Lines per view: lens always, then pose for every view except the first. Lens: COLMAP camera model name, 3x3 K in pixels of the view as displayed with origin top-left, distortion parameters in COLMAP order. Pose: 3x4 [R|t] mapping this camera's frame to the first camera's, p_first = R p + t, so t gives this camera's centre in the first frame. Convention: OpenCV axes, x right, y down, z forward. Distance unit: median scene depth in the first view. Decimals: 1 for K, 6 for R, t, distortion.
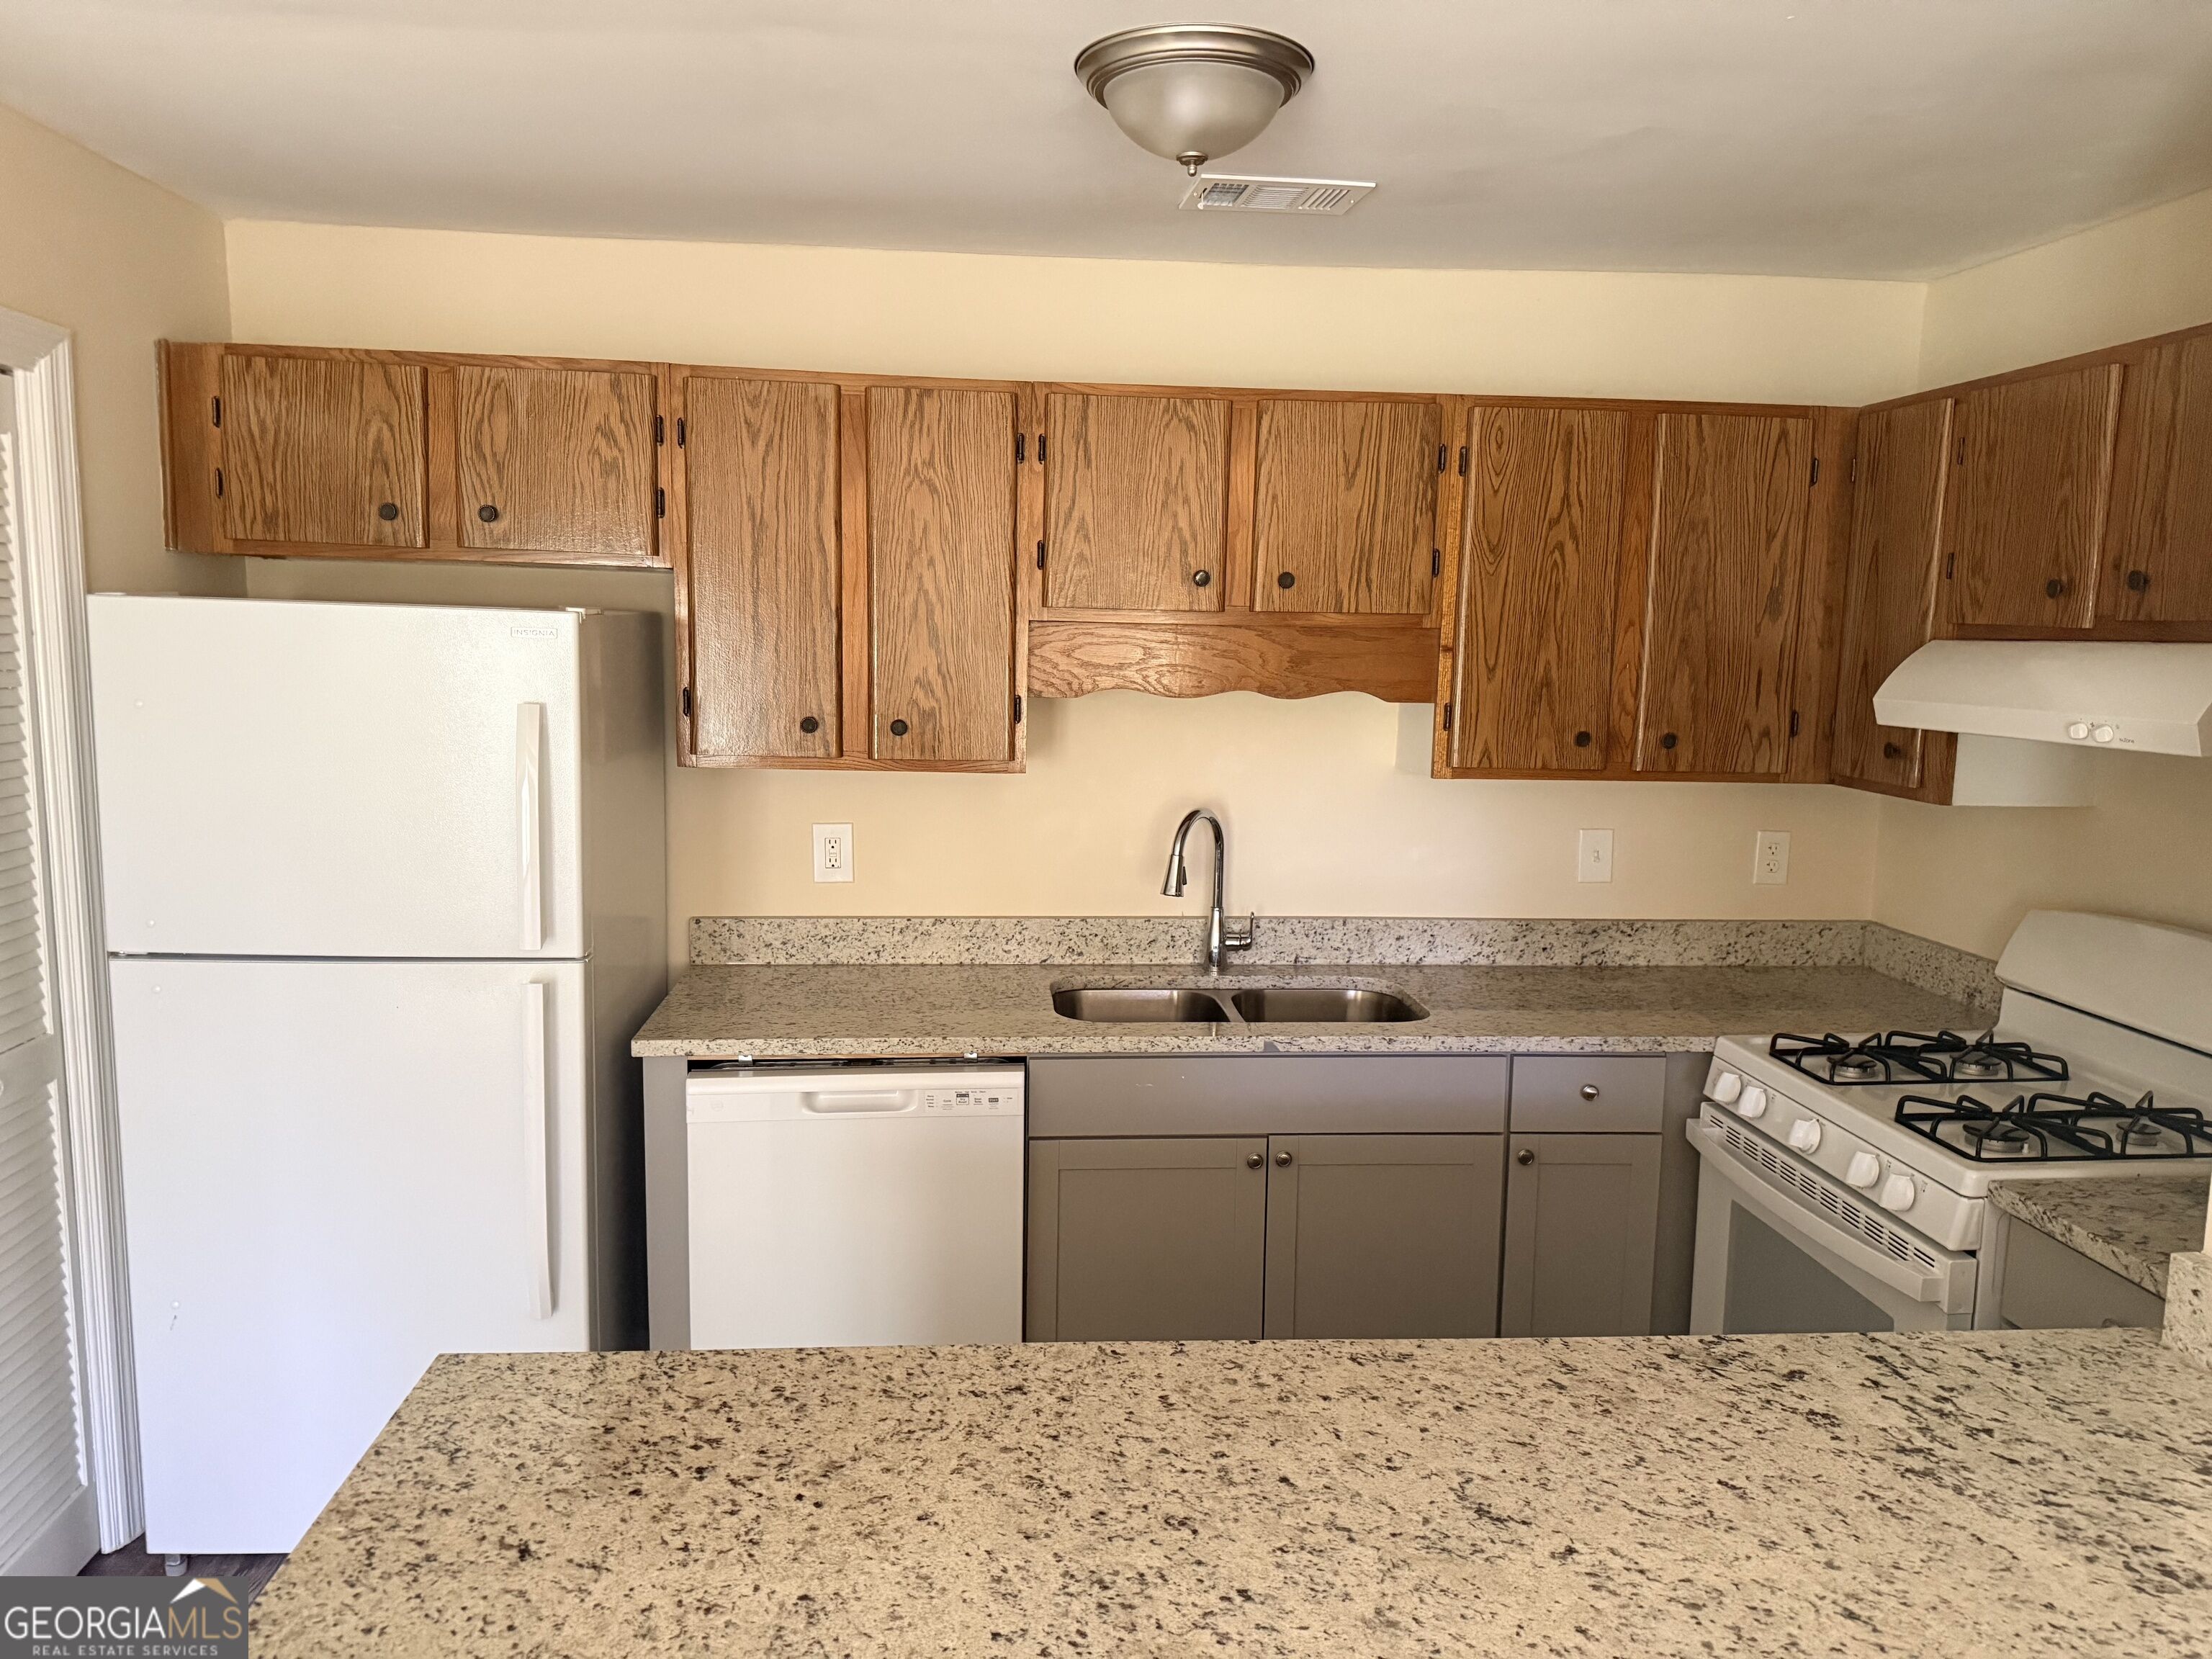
lens RADIAL K [[1534.9, 0, 1107.1], [0, 1534.9, 839.2], [0, 0, 1]] dist [0.040812, -0.038937]
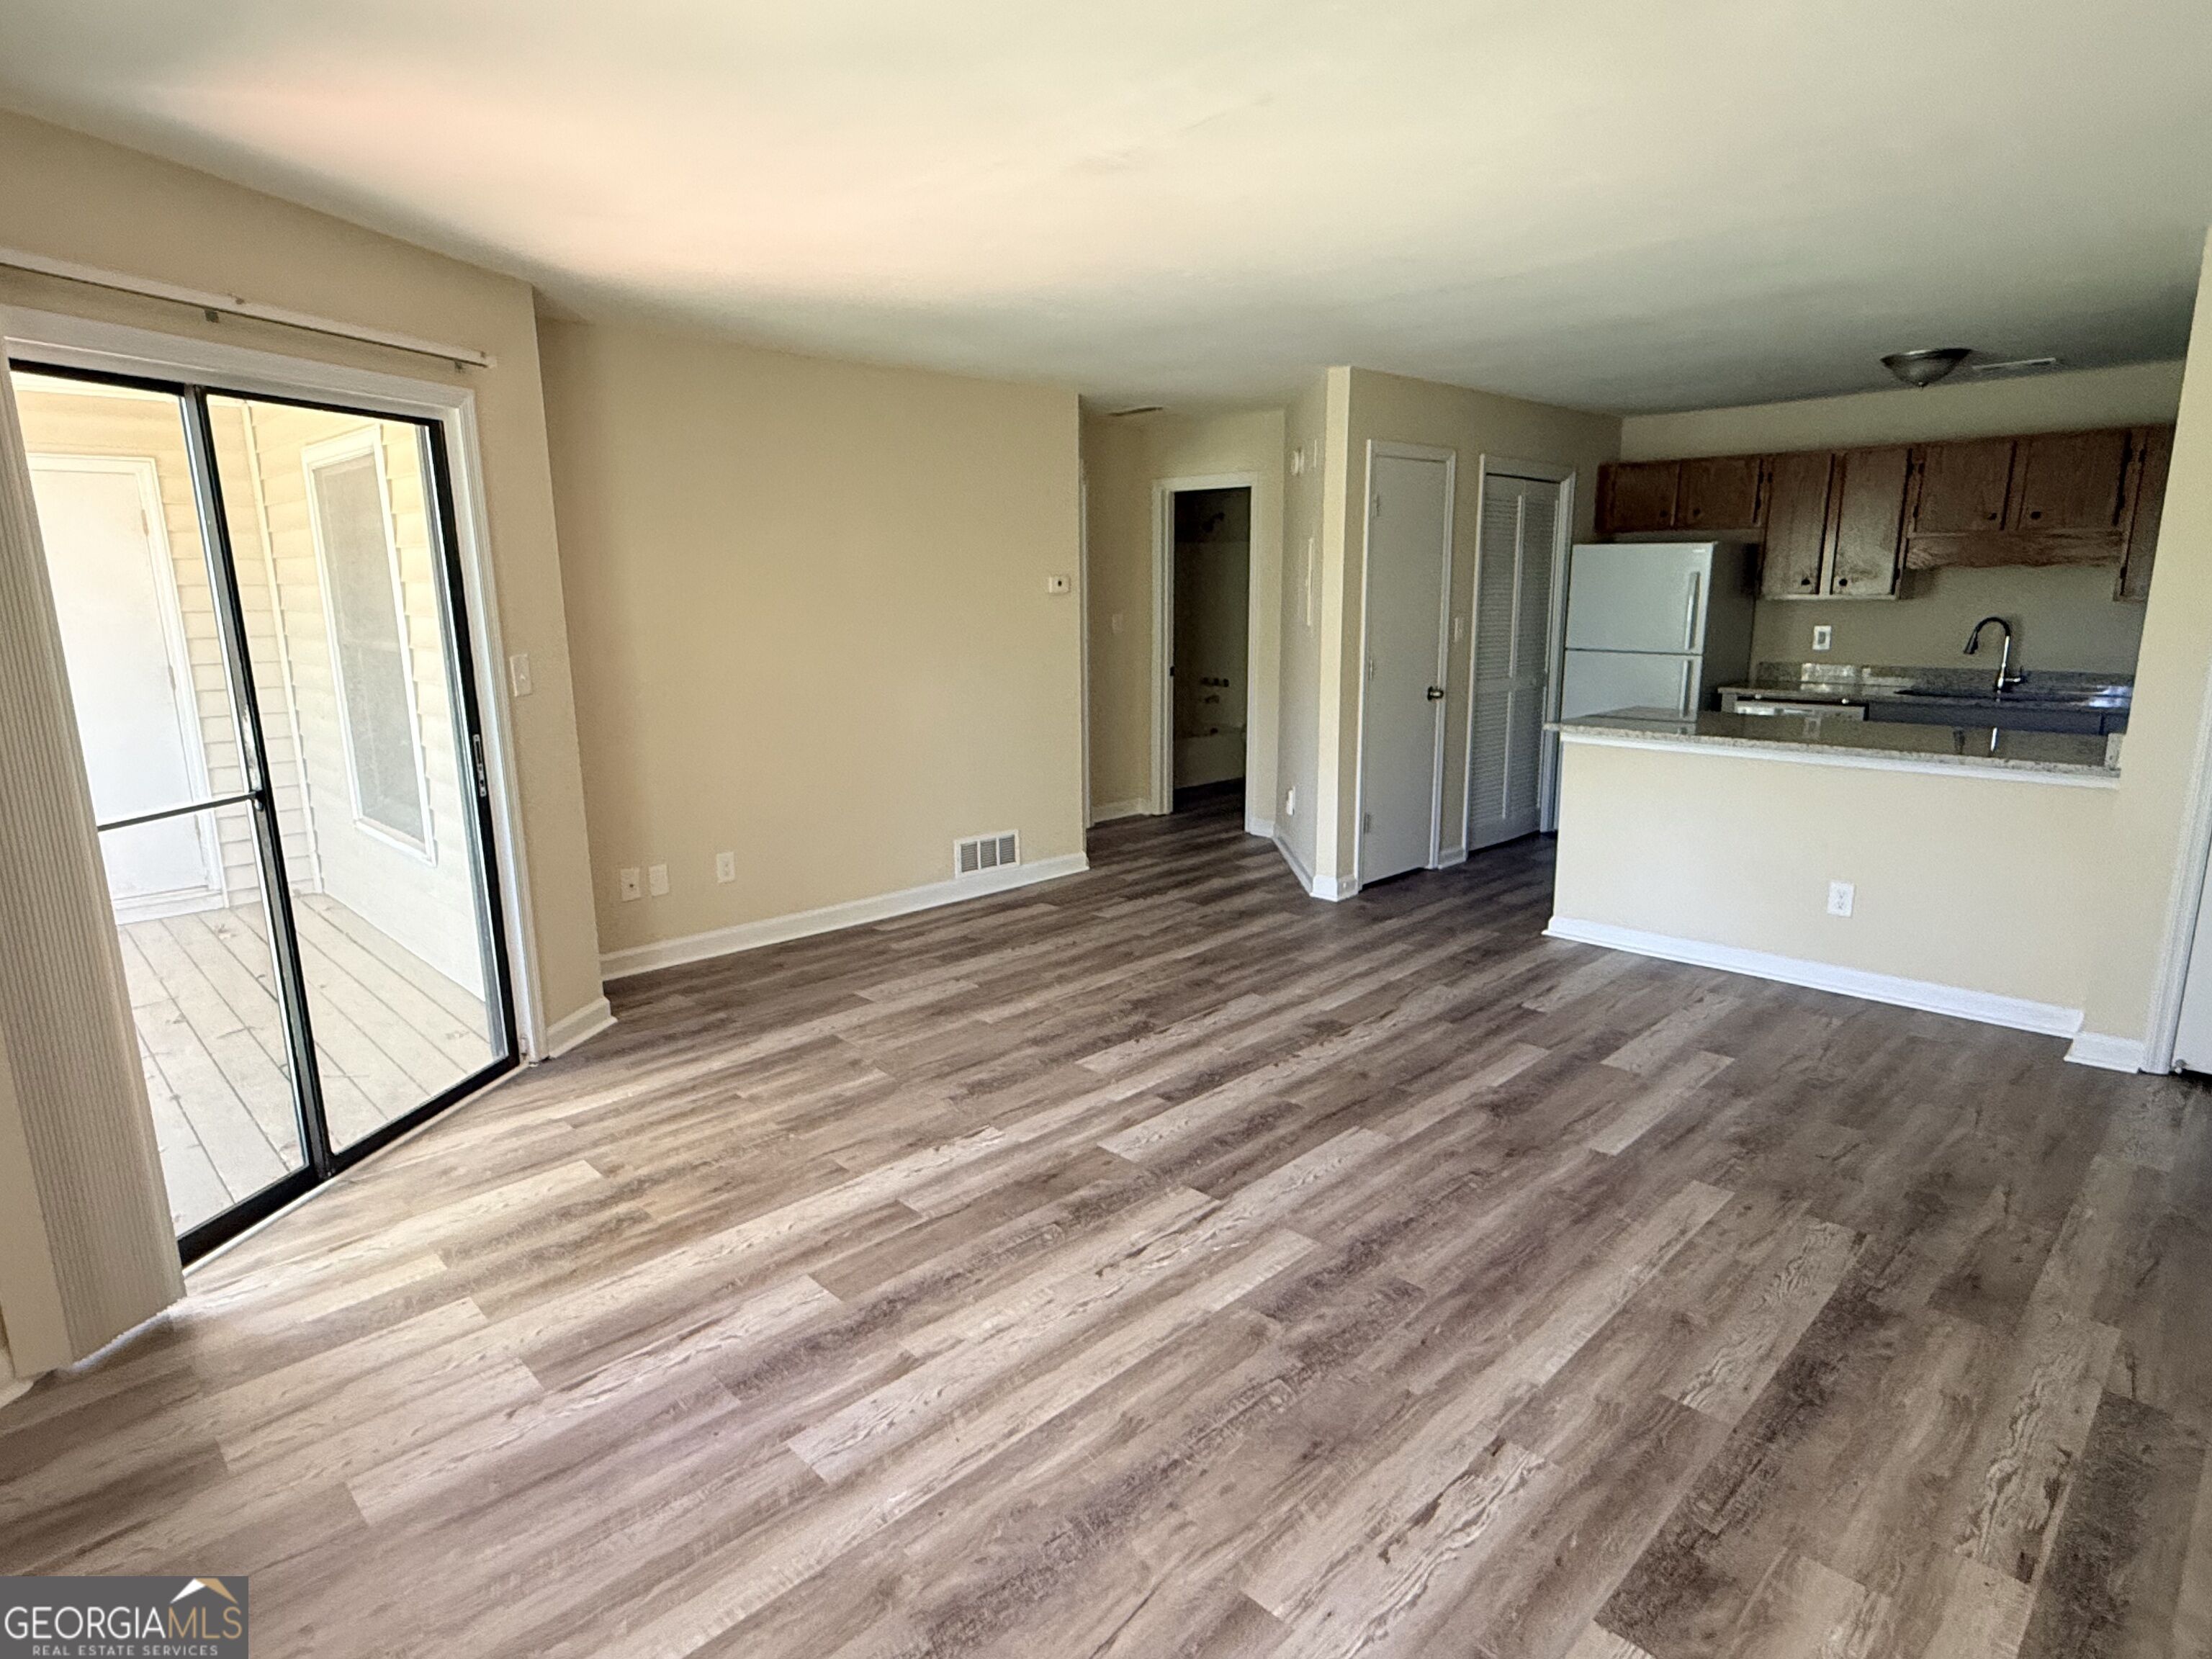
lens RADIAL K [[1193.4, 0, 1096.5], [0, 1193.4, 826.1], [0, 0, 1]] dist [0.001989, -0.001596]
pose [[0.626065, 0.128894, -0.769044, 0.705212], [-0.081738, 0.991658, 0.099663, 0.247624], [0.775475, 0.000464, 0.631378, -1.313232]]
